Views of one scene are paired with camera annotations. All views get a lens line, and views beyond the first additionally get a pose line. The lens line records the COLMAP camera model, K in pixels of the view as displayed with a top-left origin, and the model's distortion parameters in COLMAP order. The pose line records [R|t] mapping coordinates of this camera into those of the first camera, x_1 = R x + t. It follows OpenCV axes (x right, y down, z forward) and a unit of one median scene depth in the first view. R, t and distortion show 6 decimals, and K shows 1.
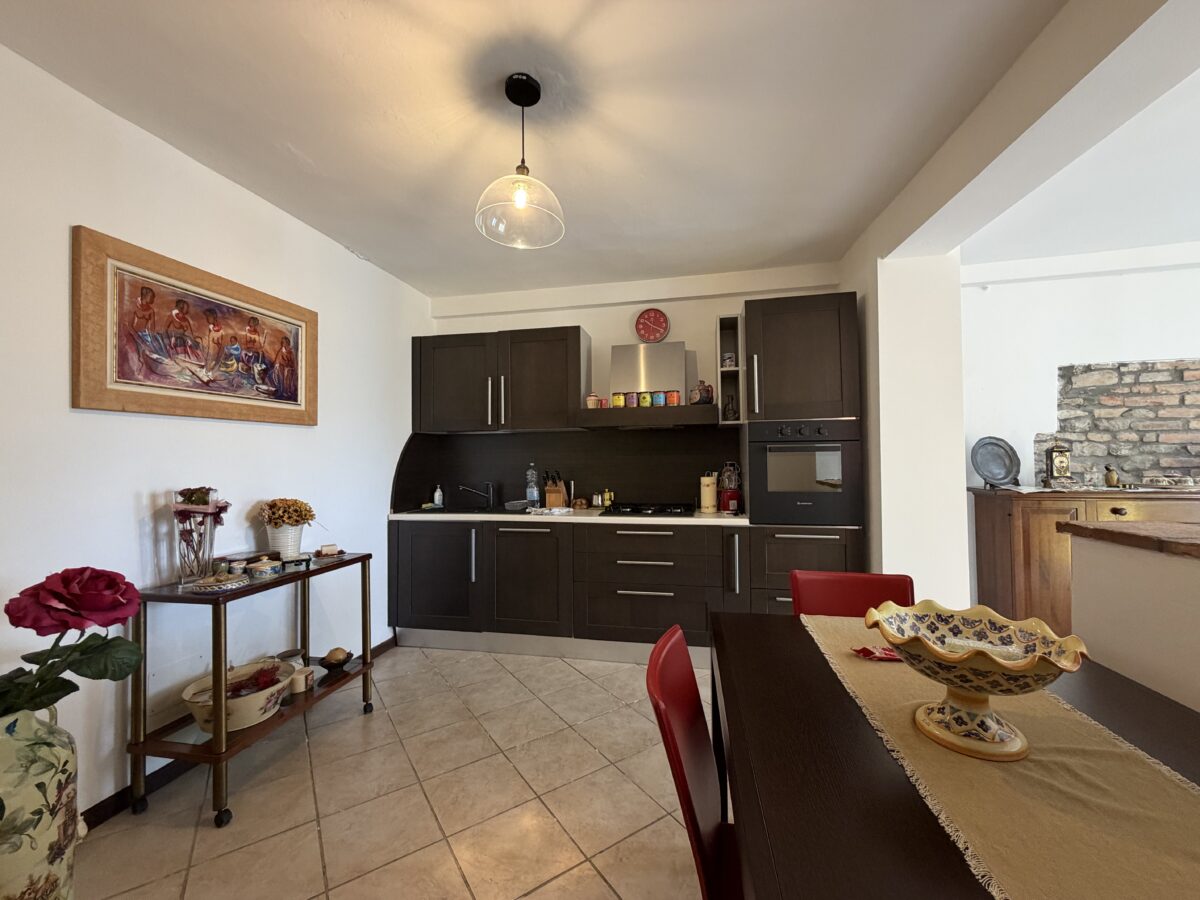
lens RADIAL K [[478.2, 0, 603.6], [0, 478.2, 448.8], [0, 0, 1]] dist [0.000495, -0.000051]
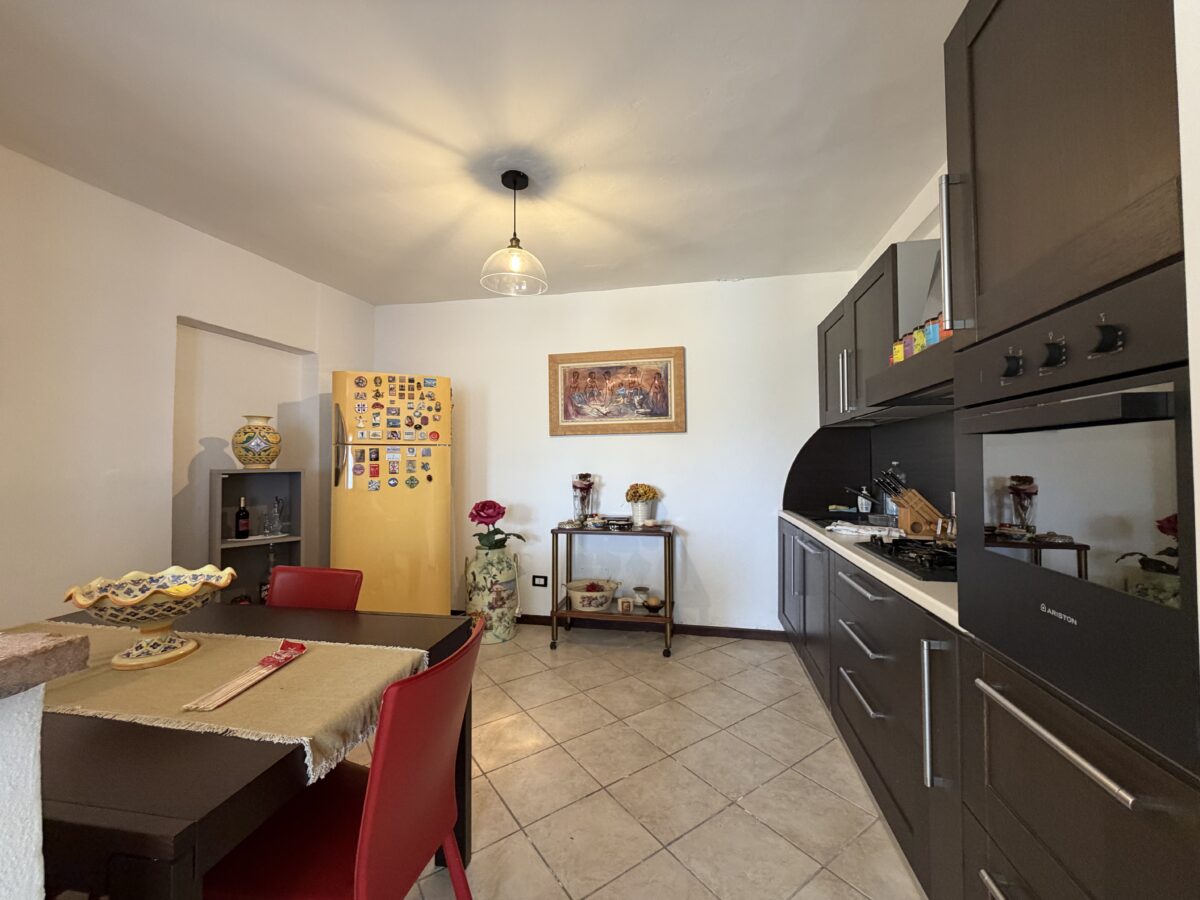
lens RADIAL K [[478.2, 0, 603.6], [0, 478.2, 448.8], [0, 0, 1]] dist [0.000495, -0.000051]
pose [[0.012111, -0.015745, -0.999803, 0.907547], [0.028518, 0.999475, -0.015395, 0.015259], [0.999520, -0.028326, 0.012554, 0.956801]]
